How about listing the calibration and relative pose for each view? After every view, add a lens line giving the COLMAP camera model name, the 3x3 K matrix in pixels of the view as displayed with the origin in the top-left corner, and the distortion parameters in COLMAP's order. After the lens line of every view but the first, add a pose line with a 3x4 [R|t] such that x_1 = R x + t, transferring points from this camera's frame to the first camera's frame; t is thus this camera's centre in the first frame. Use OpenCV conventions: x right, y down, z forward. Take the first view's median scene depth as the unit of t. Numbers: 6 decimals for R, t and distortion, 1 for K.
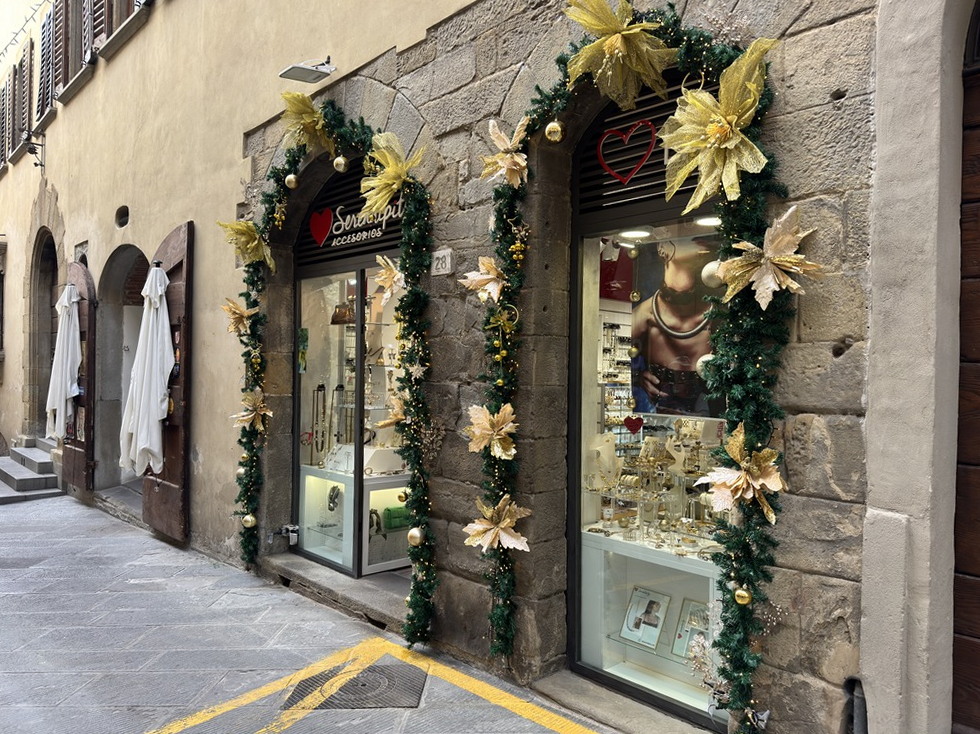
lens RADIAL K [[737.7, 0, 489.5], [0, 737.7, 371.1], [0, 0, 1]] dist [0.047539, 0.000162]
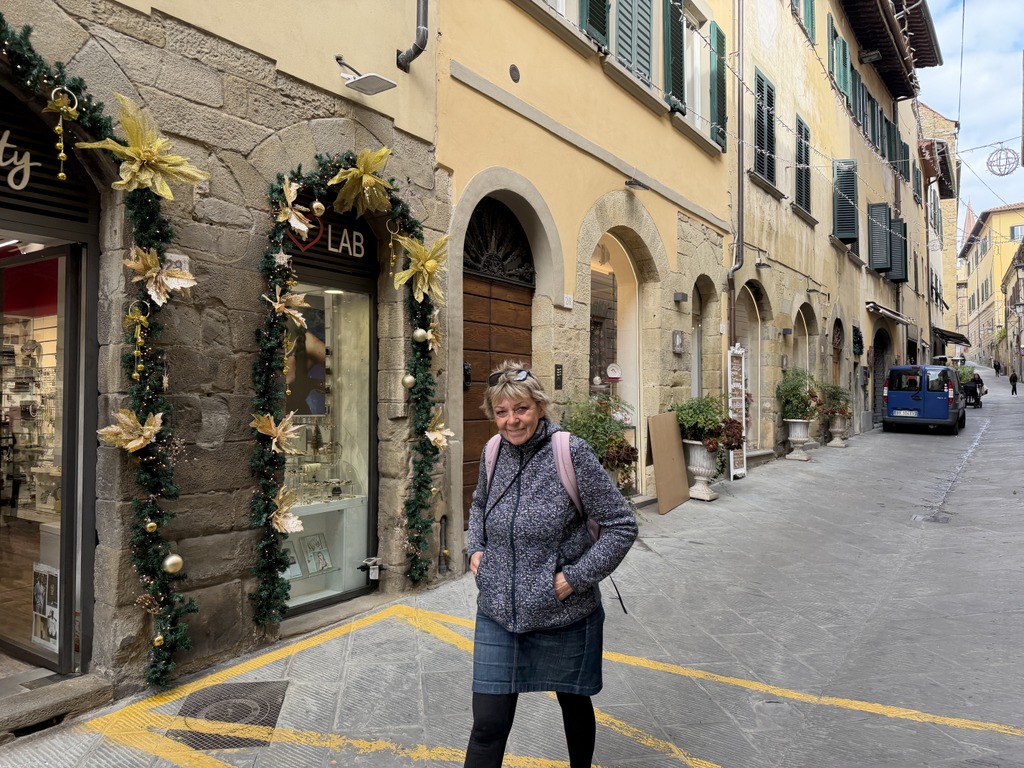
lens RADIAL K [[727.5, 0, 511.9], [0, 727.5, 379.8], [0, 0, 1]] dist [-0.005273, -0.002301]
pose [[-0.229058, 0.015838, 0.973284, -1.143469], [0.001525, 0.999872, -0.015912, 0.013311], [-0.973412, -0.002161, -0.229053, 0.848328]]
